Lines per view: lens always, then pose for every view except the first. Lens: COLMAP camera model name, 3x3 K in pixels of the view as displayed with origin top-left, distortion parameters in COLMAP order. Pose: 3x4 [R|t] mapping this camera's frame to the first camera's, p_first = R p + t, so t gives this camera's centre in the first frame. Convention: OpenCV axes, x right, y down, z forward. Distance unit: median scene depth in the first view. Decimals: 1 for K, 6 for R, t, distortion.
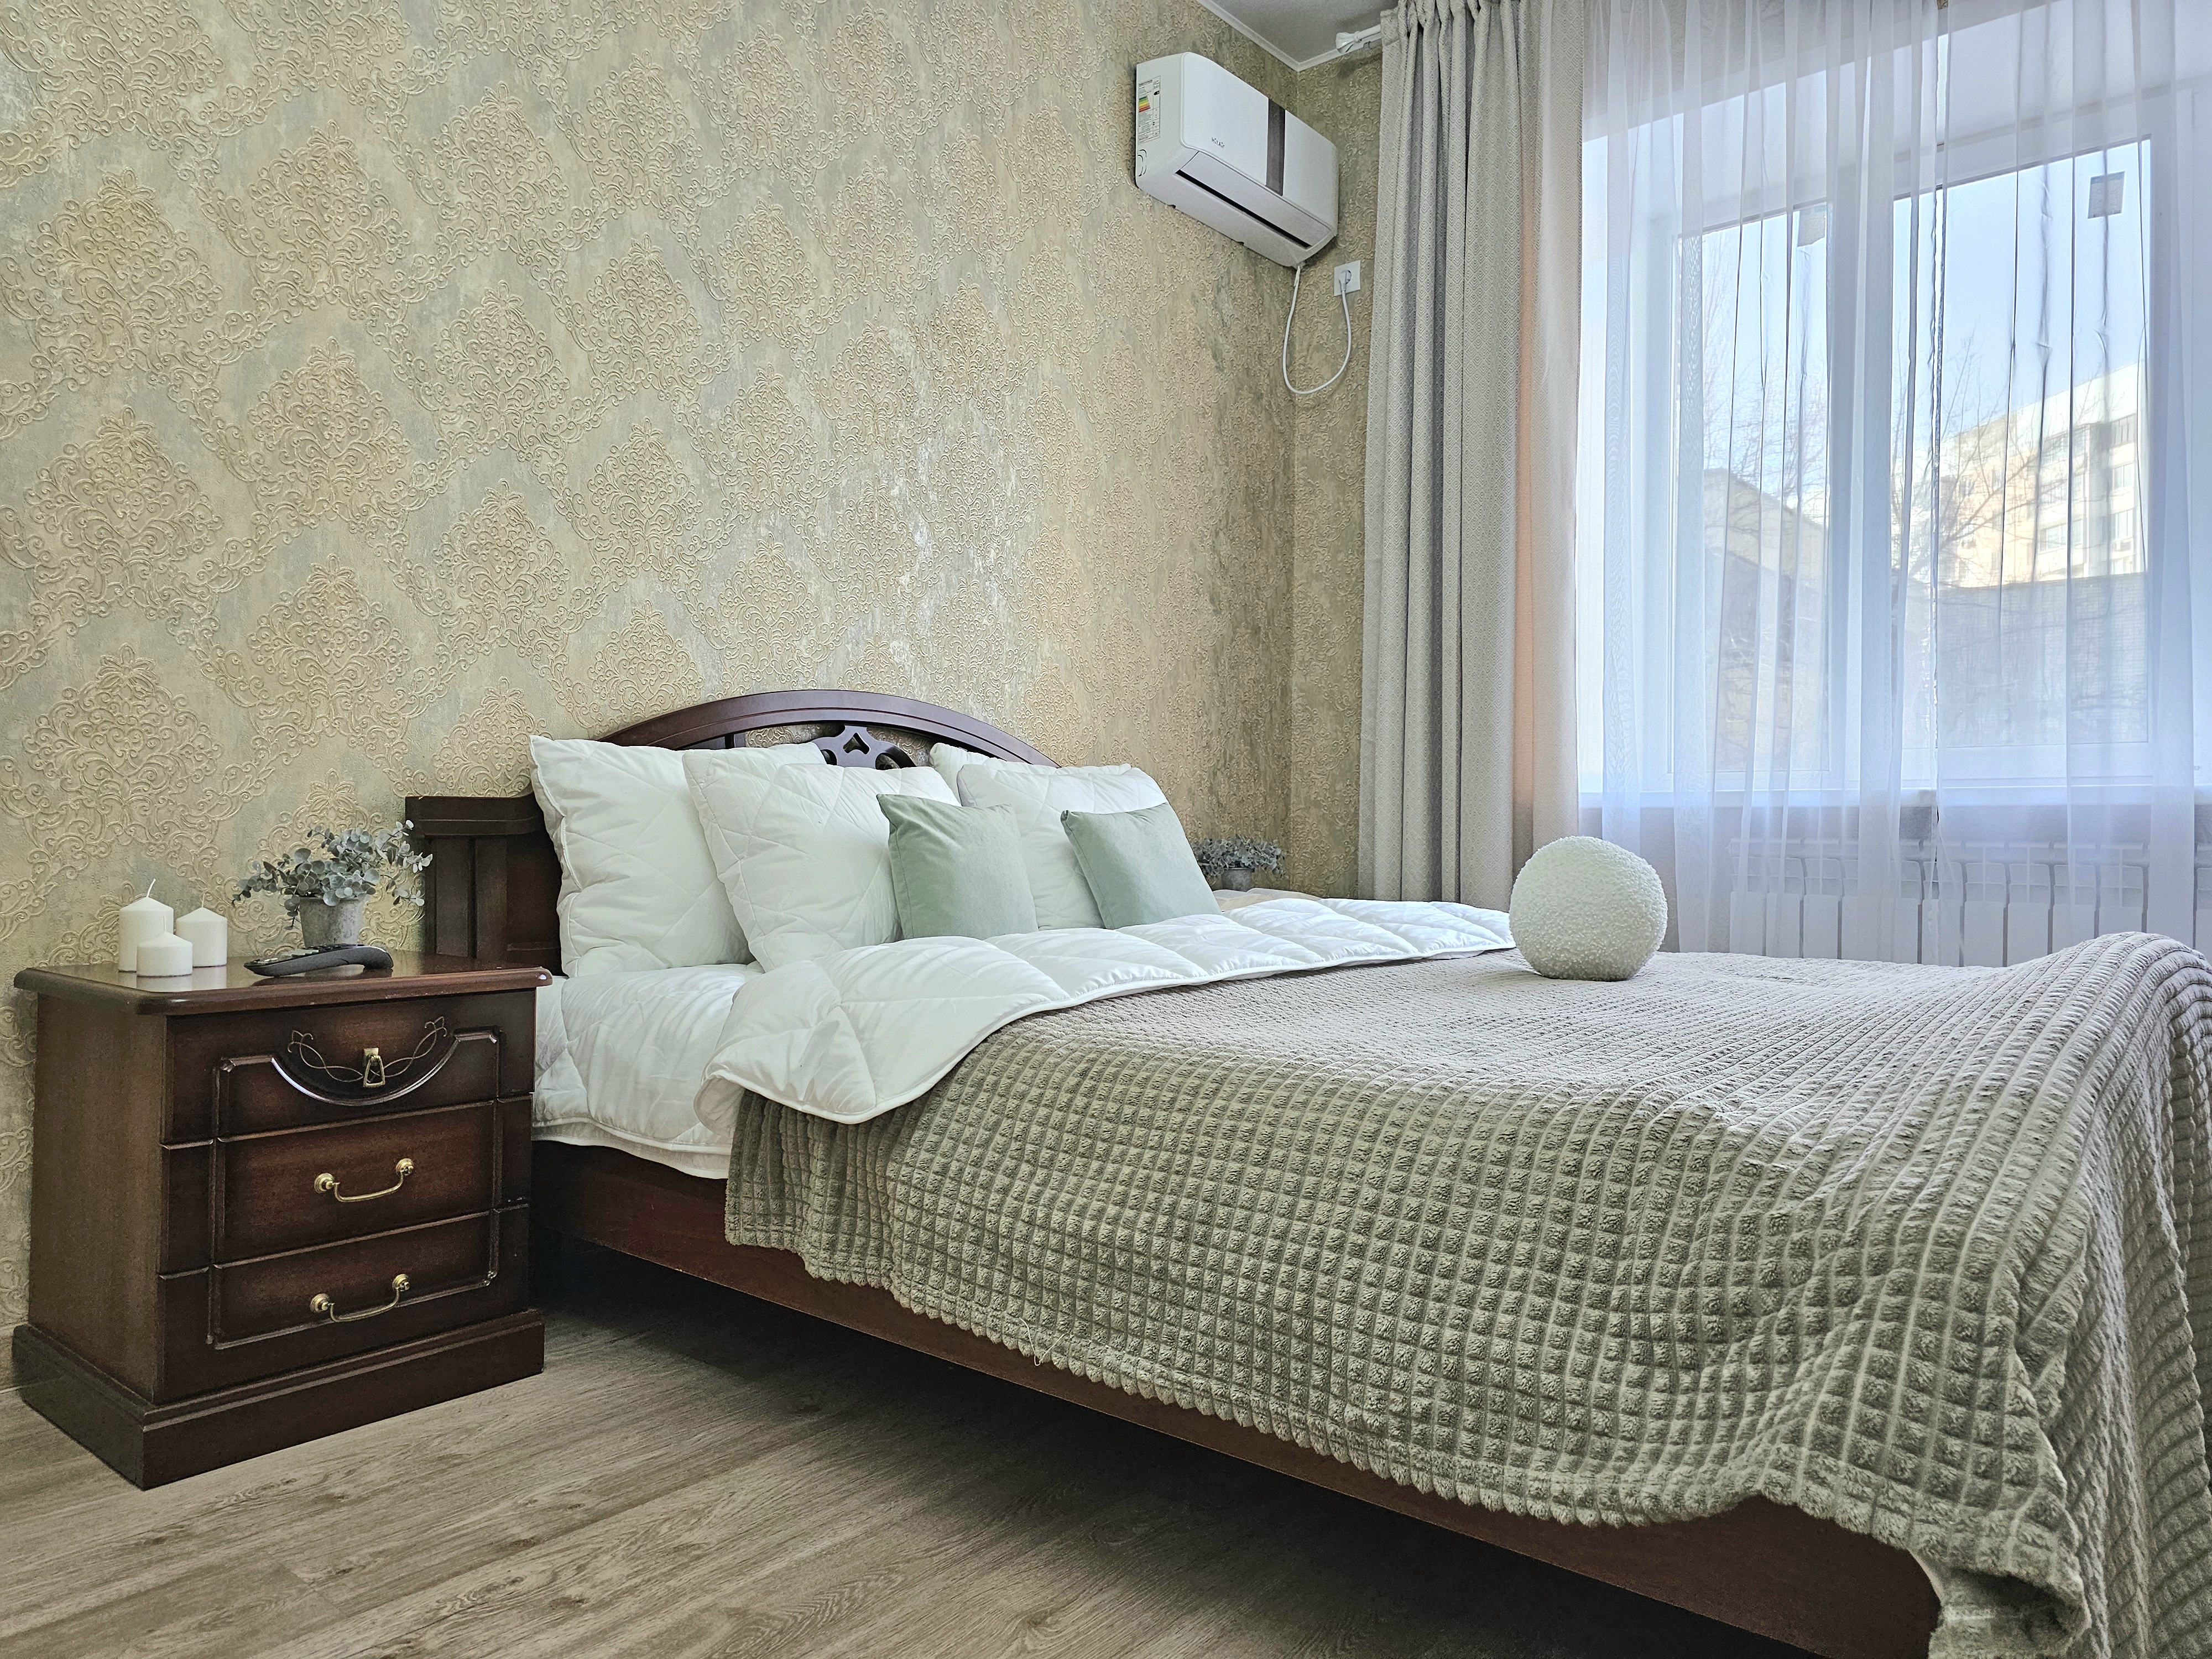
lens RADIAL K [[1489.9, 0, 1070.8], [0, 1489.9, 840.5], [0, 0, 1]] dist [0.062827, -0.061466]
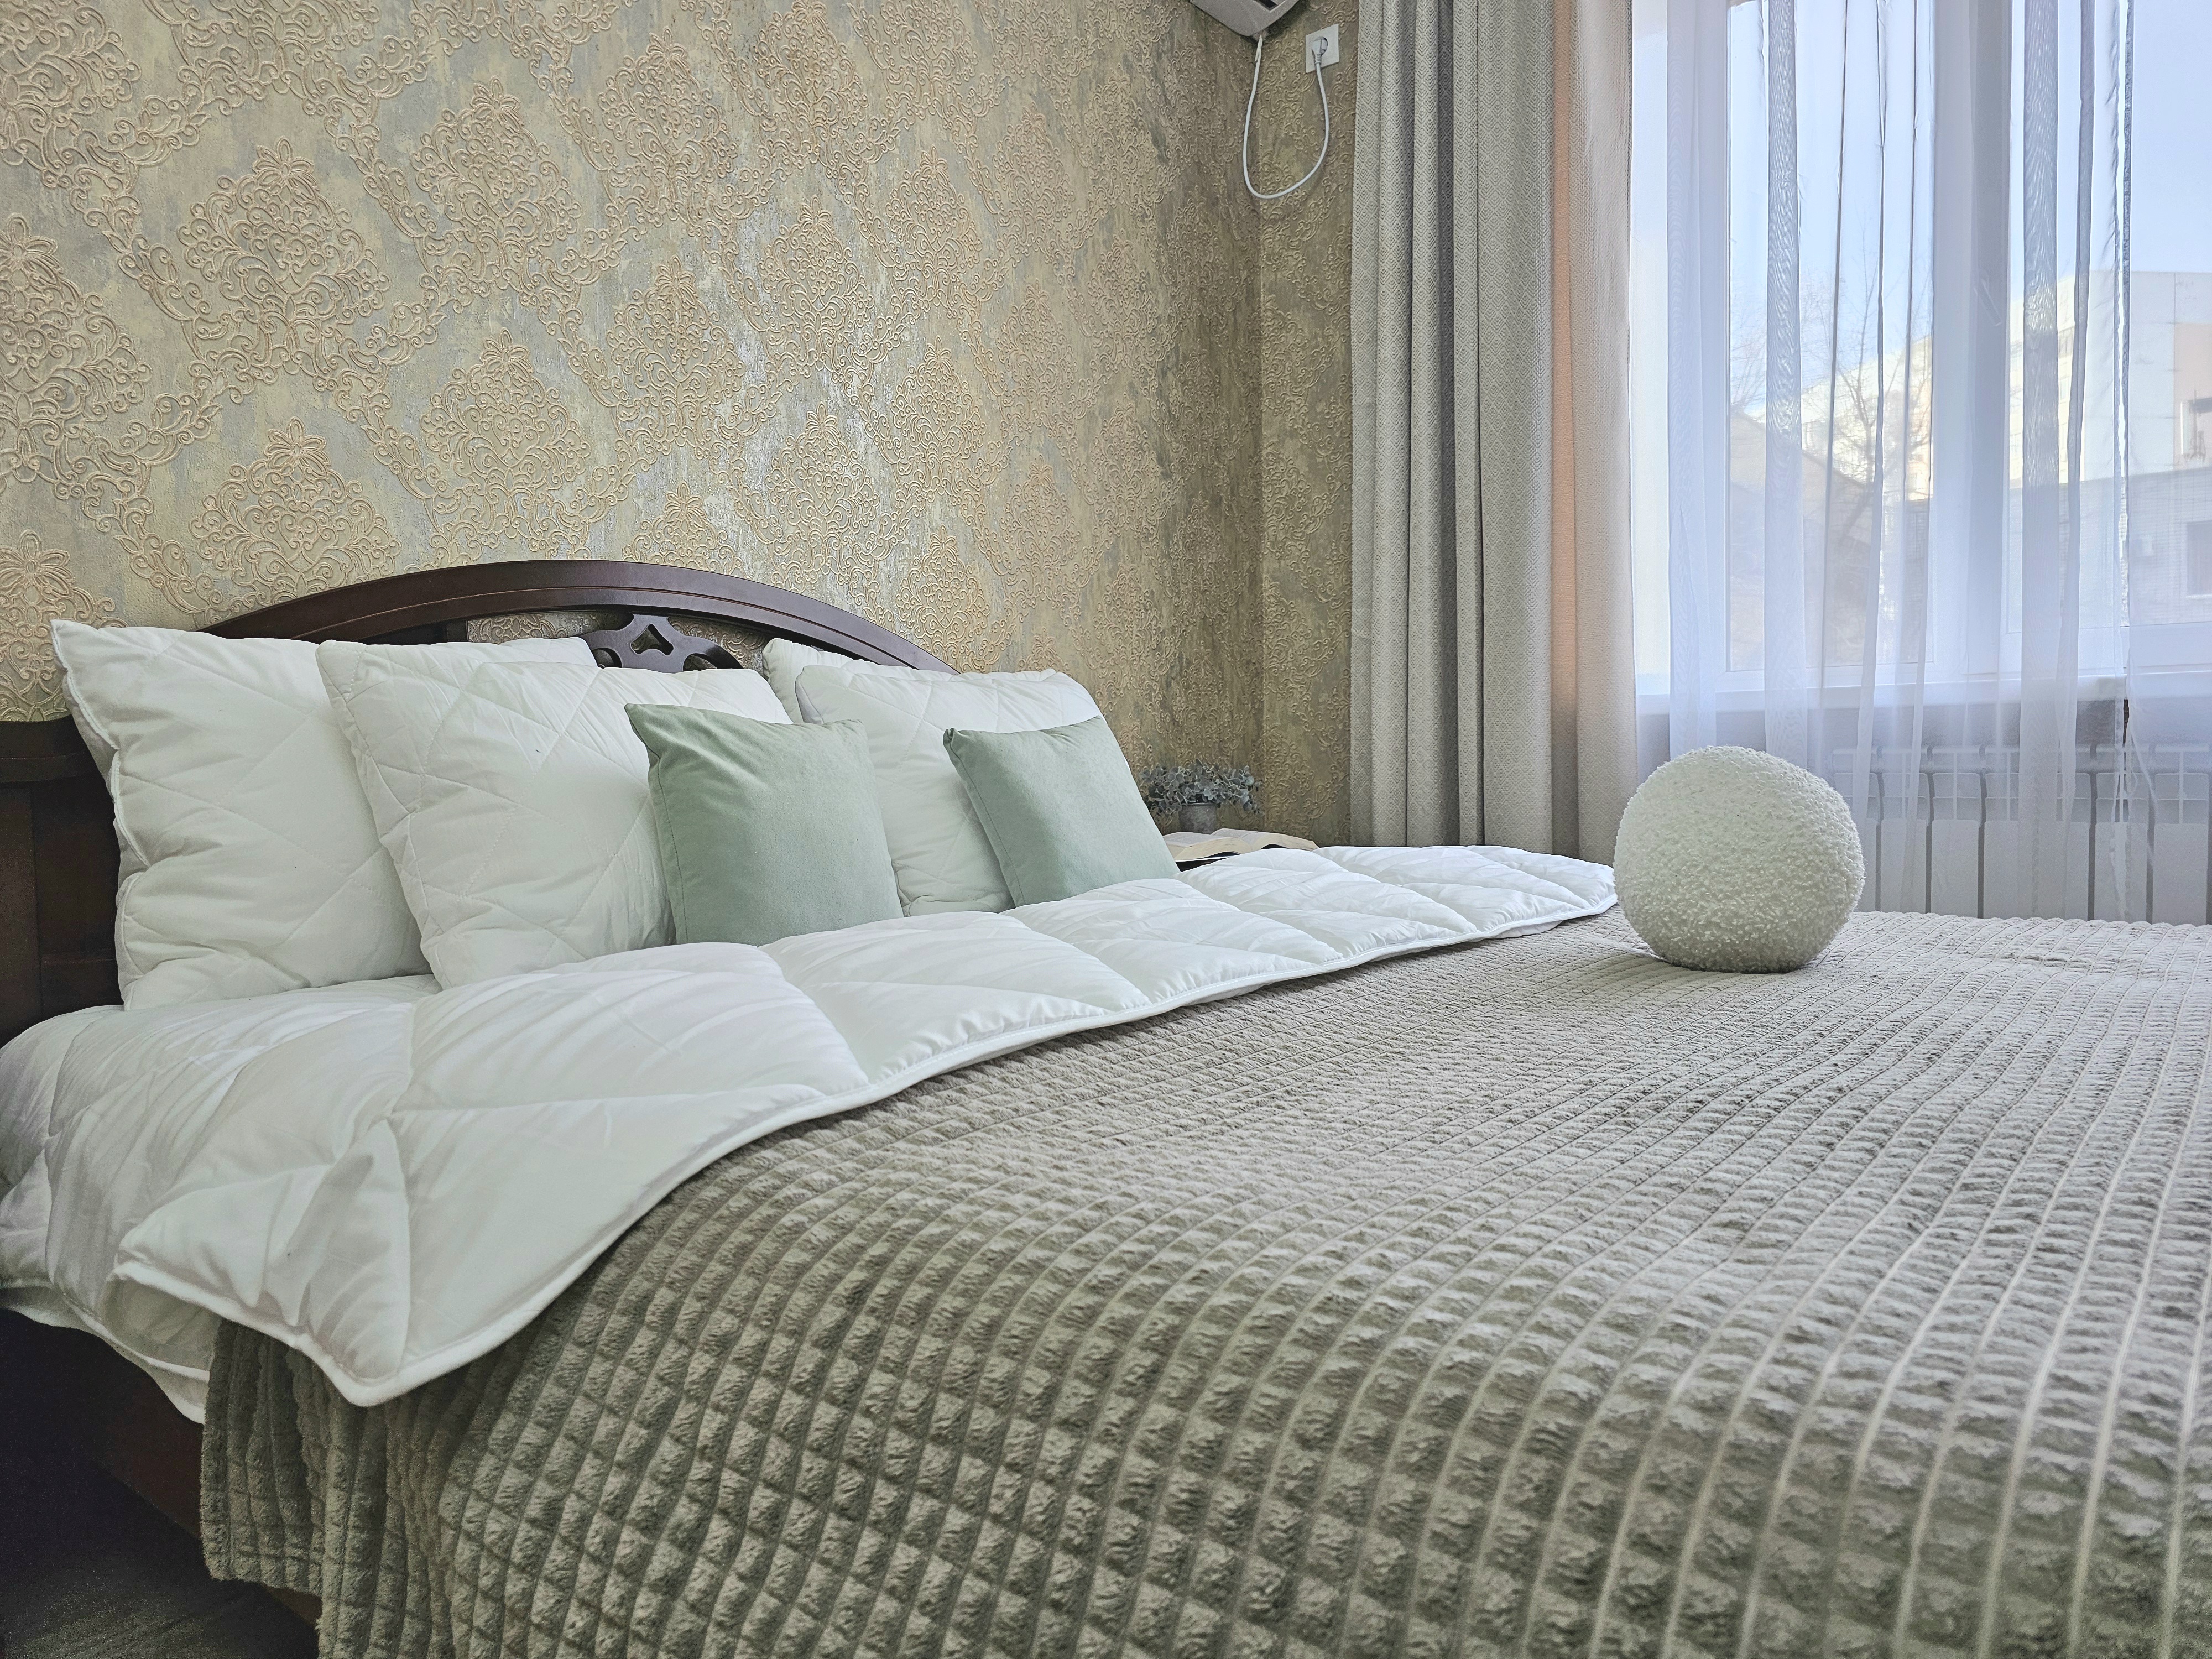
lens RADIAL K [[1478.1, 0, 1076.5], [0, 1478.1, 820.7], [0, 0, 1]] dist [0.023580, -0.019570]
pose [[0.999352, -0.023111, 0.027595, 0.039515], [0.022193, 0.999204, 0.033150, 0.001453], [-0.028339, -0.032516, 0.999069, 0.345433]]
